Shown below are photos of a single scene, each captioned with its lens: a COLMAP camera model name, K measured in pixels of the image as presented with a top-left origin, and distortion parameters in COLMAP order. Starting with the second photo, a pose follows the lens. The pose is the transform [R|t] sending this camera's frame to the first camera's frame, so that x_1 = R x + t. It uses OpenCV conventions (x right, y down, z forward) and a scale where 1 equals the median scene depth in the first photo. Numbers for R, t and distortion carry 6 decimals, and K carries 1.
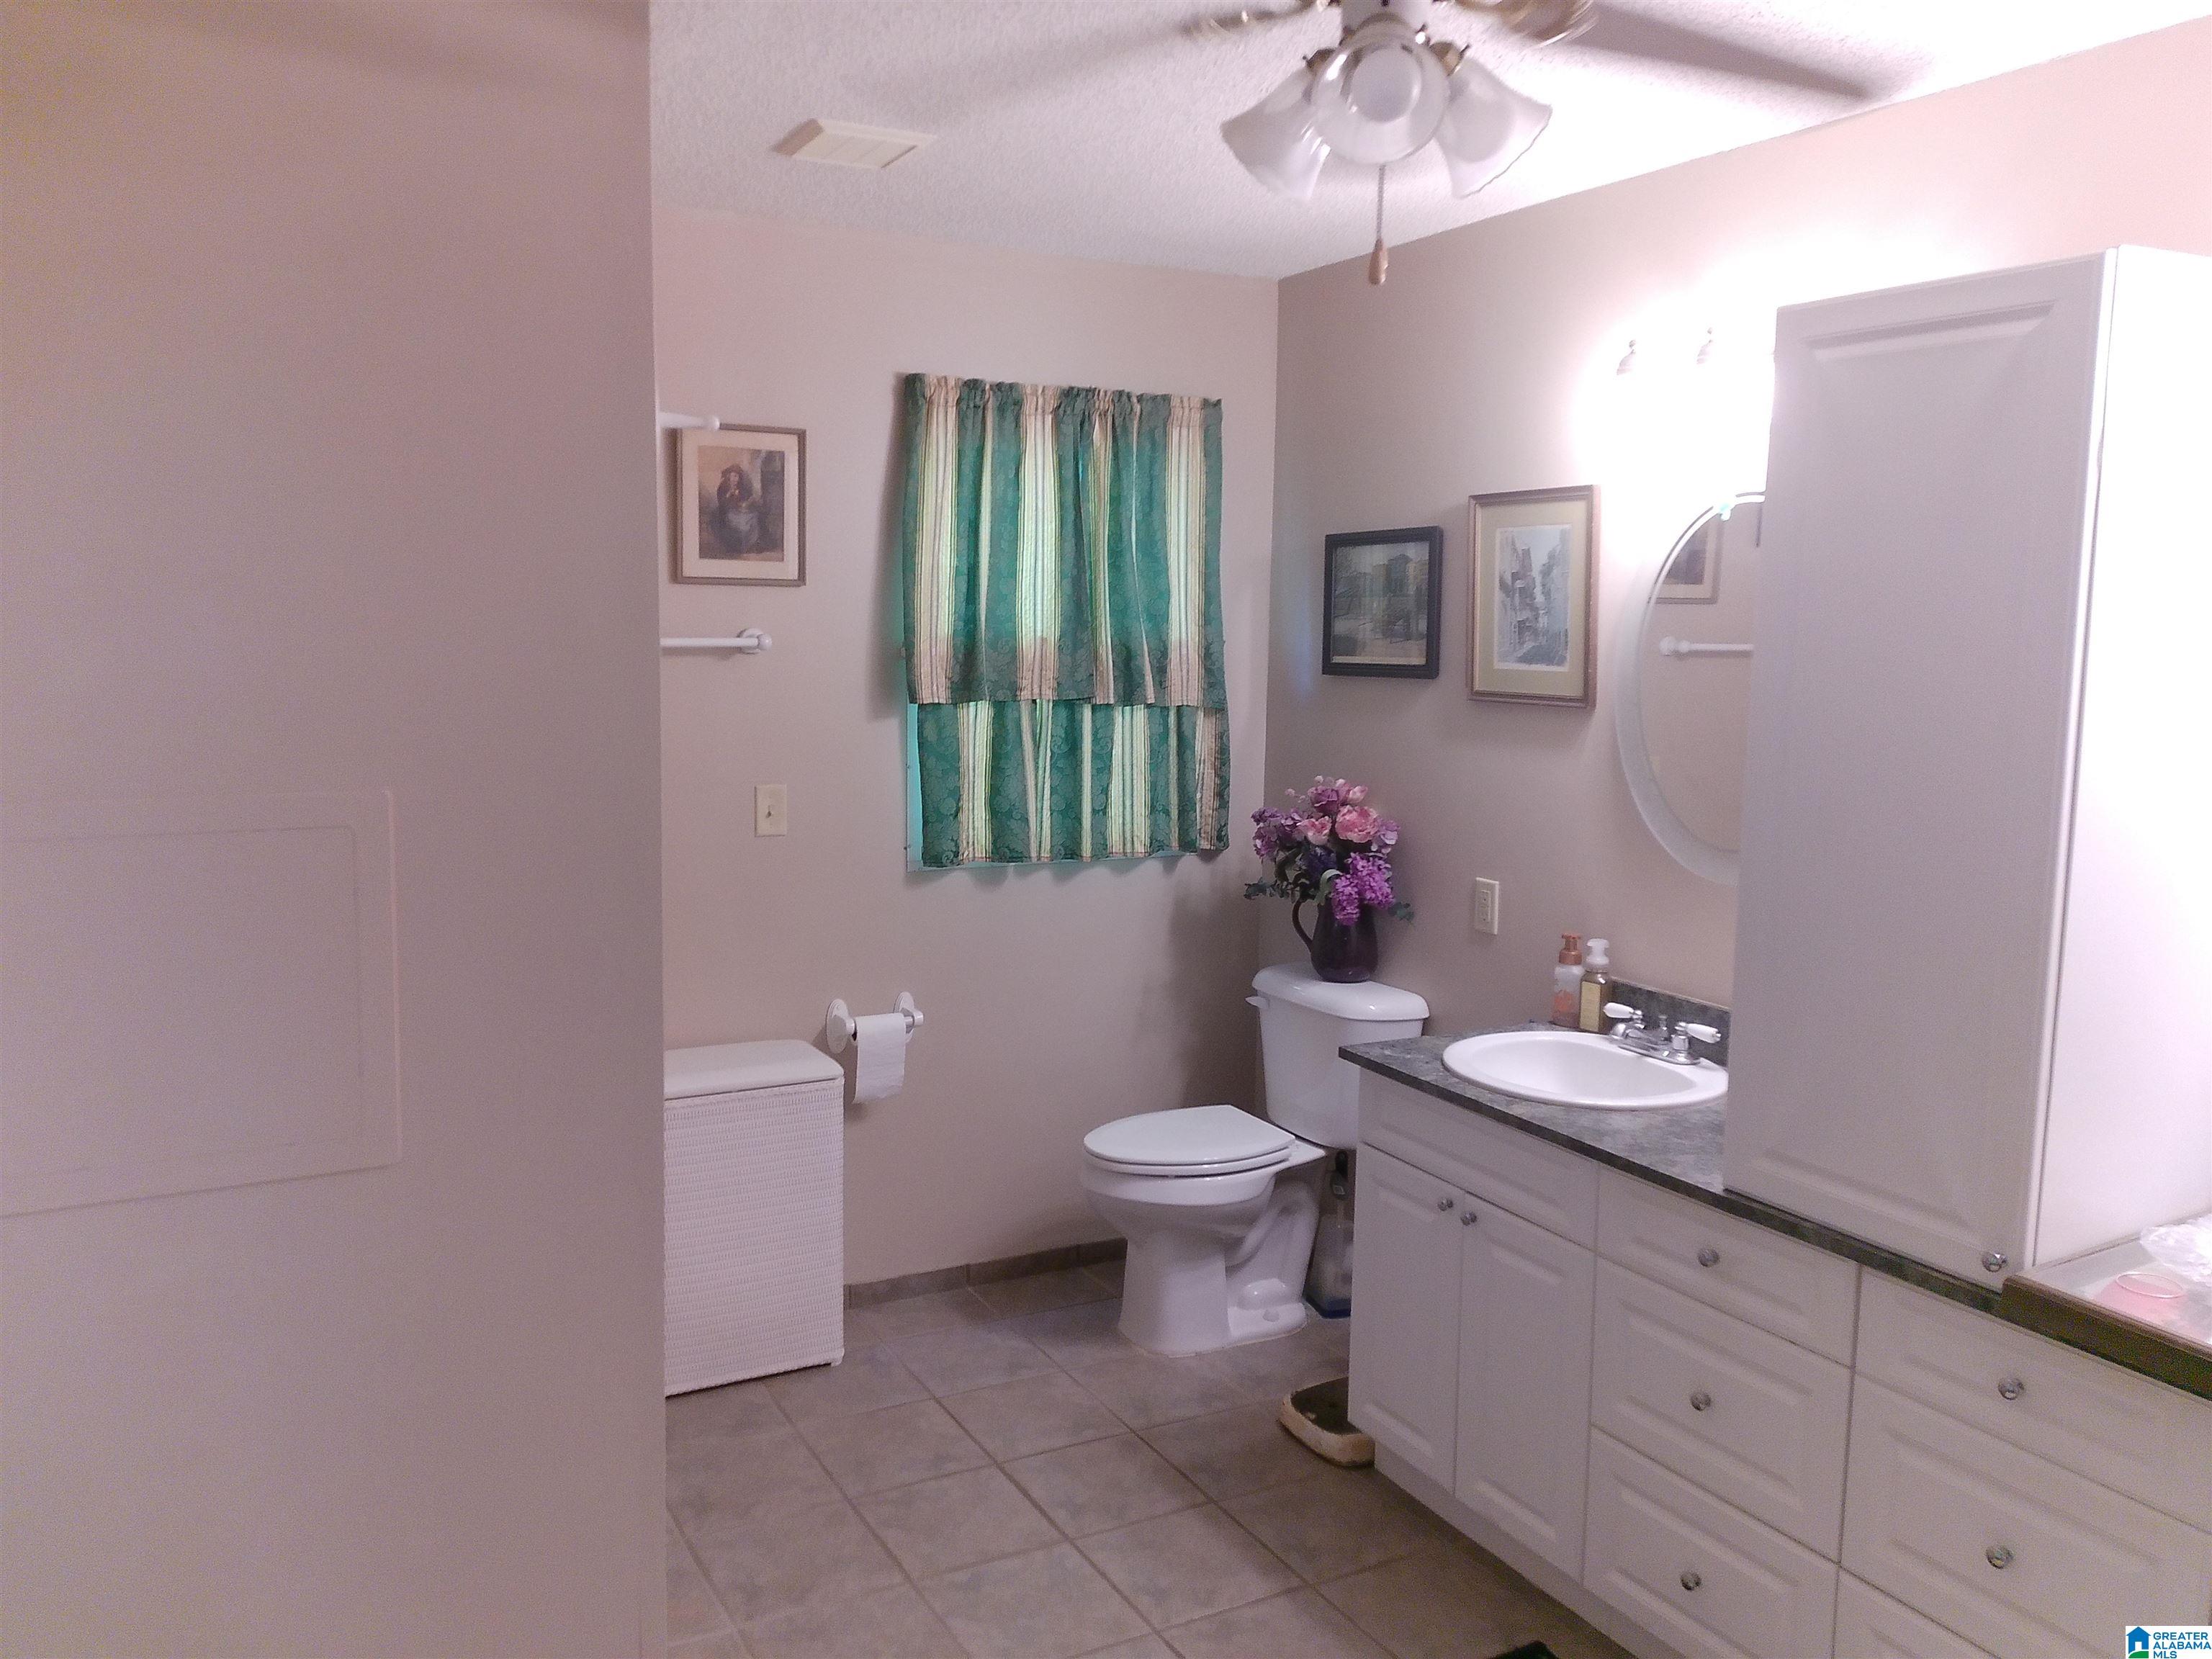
lens RADIAL K [[1727.4, 0, 1106.0], [0, 1727.4, 829.5], [0, 0, 1]] dist [0.081135, -0.181907]
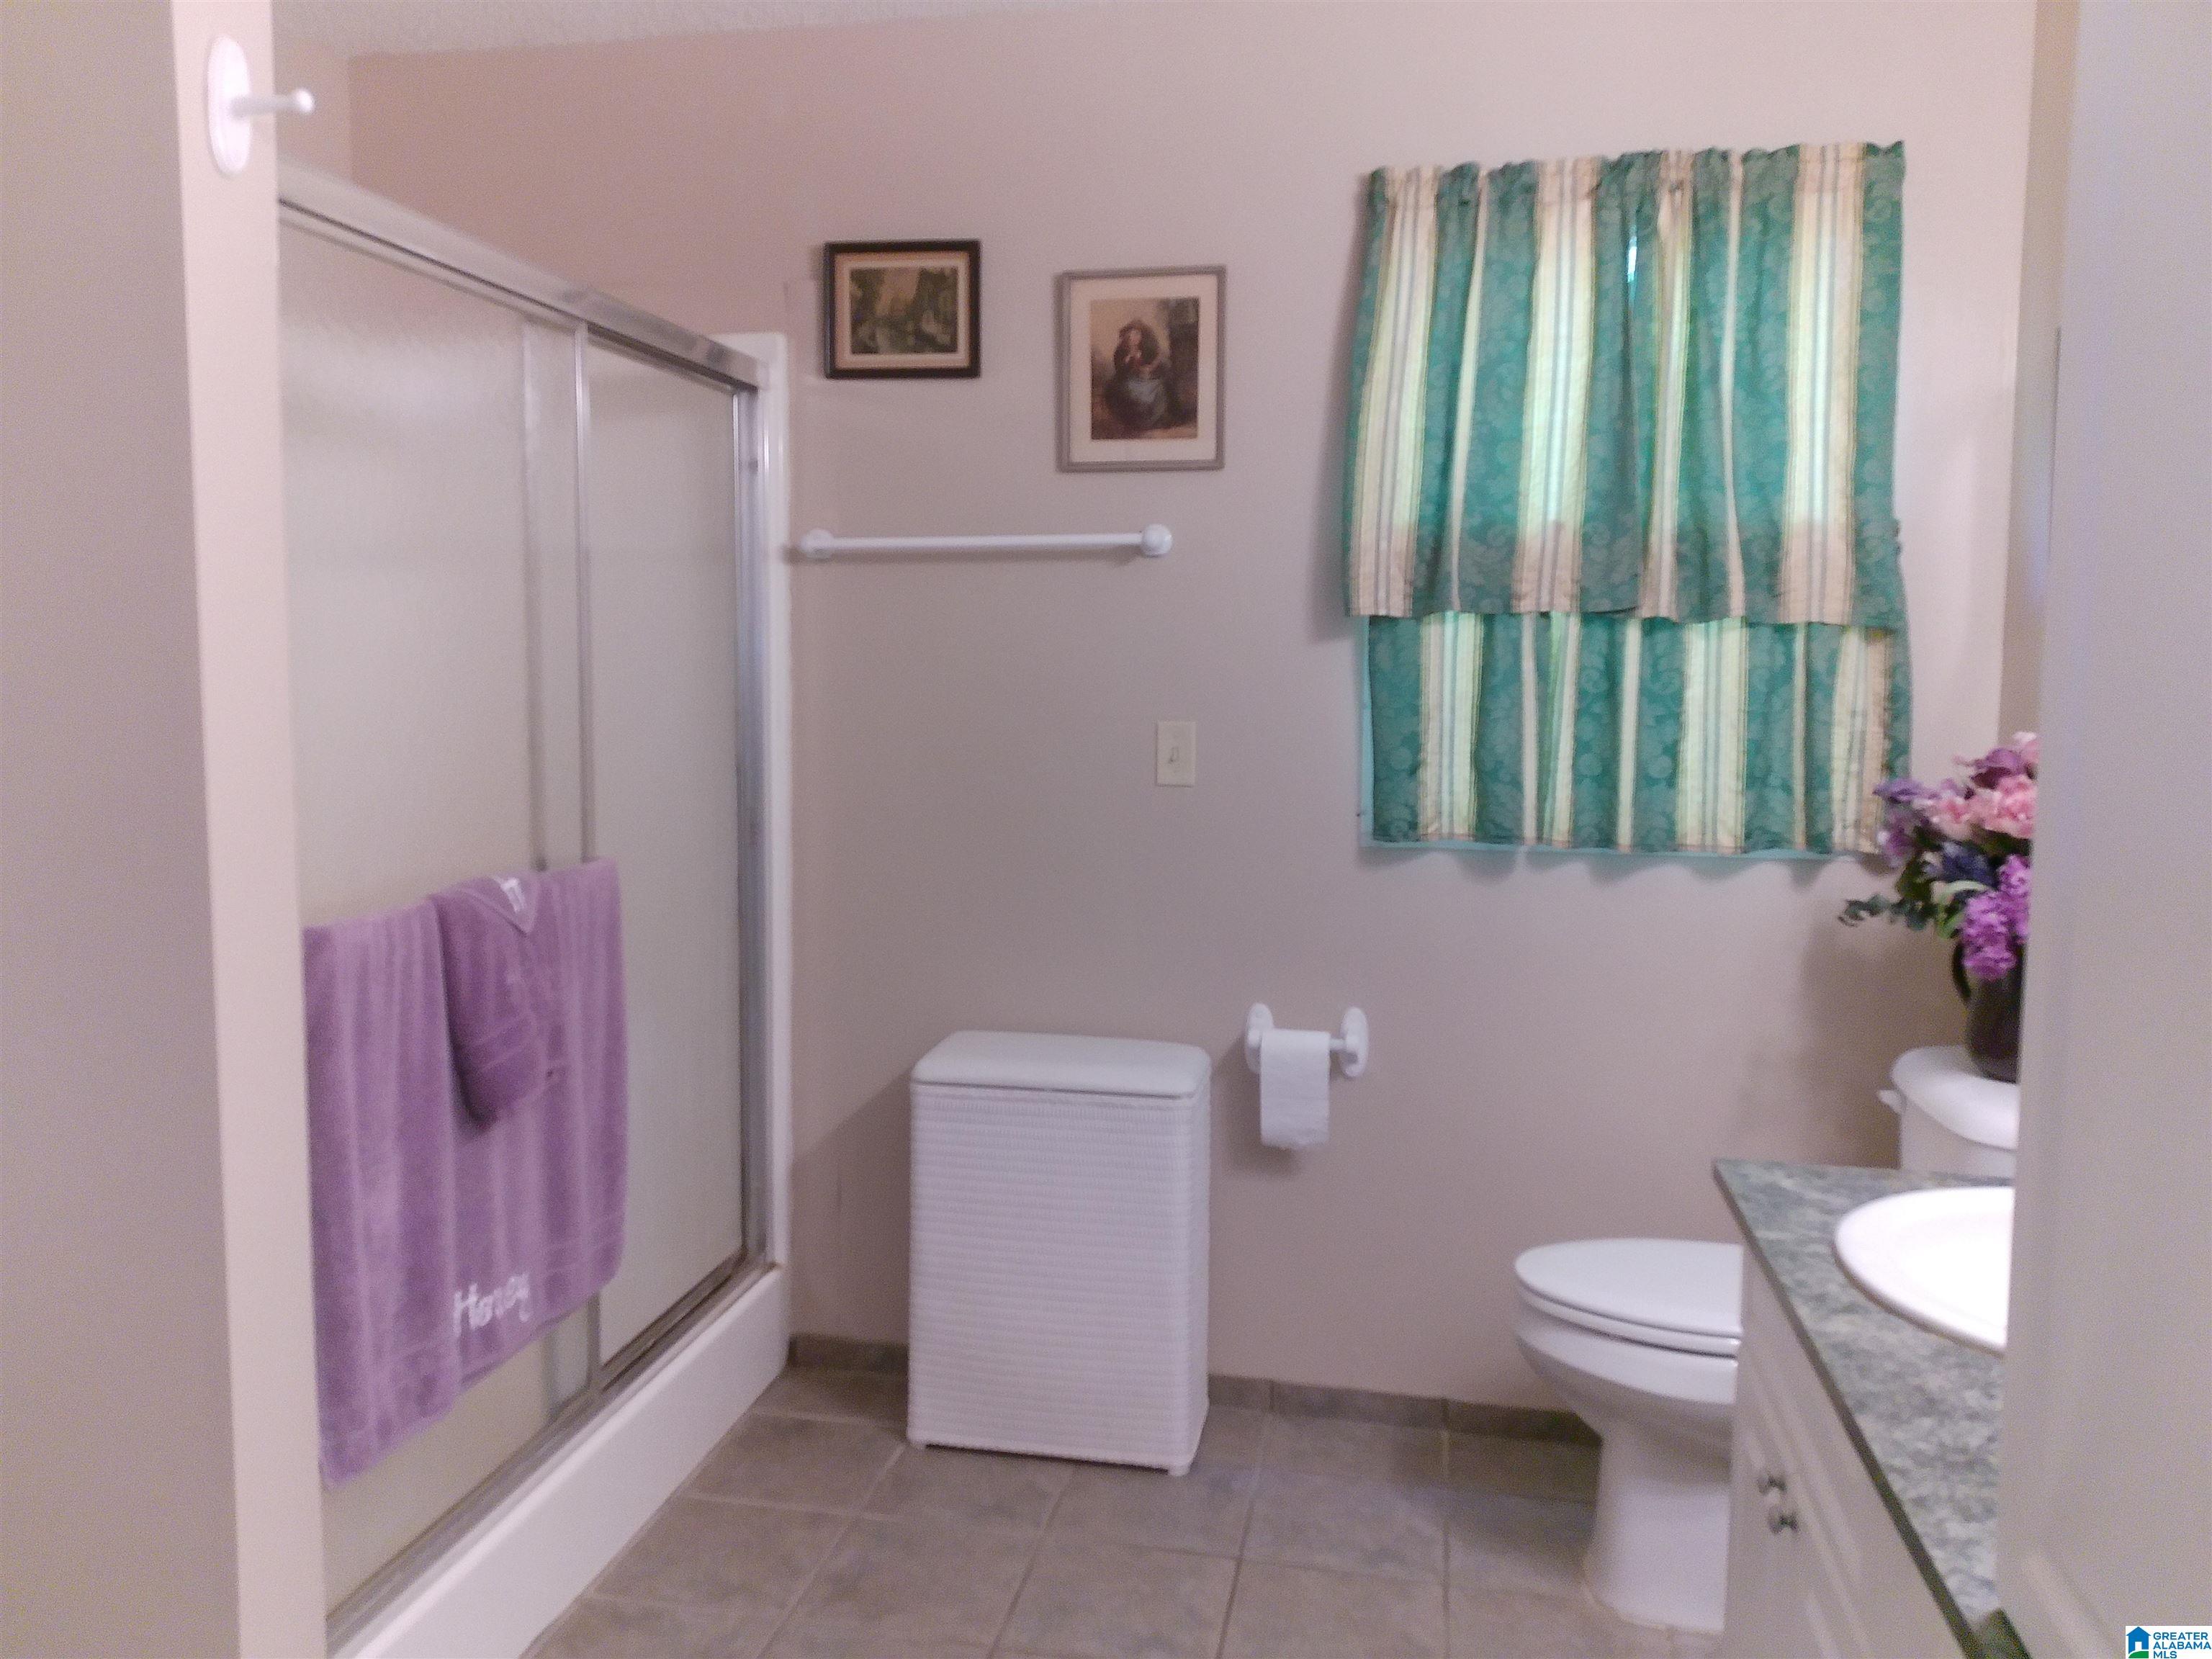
lens RADIAL K [[1727.4, 0, 1106.0], [0, 1727.4, 829.5], [0, 0, 1]] dist [0.081135, -0.181907]
pose [[0.753175, 0.048616, -0.656021, 0.290900], [-0.072293, 0.997342, -0.009089, 0.031484], [0.653835, 0.054272, 0.754688, 0.362122]]
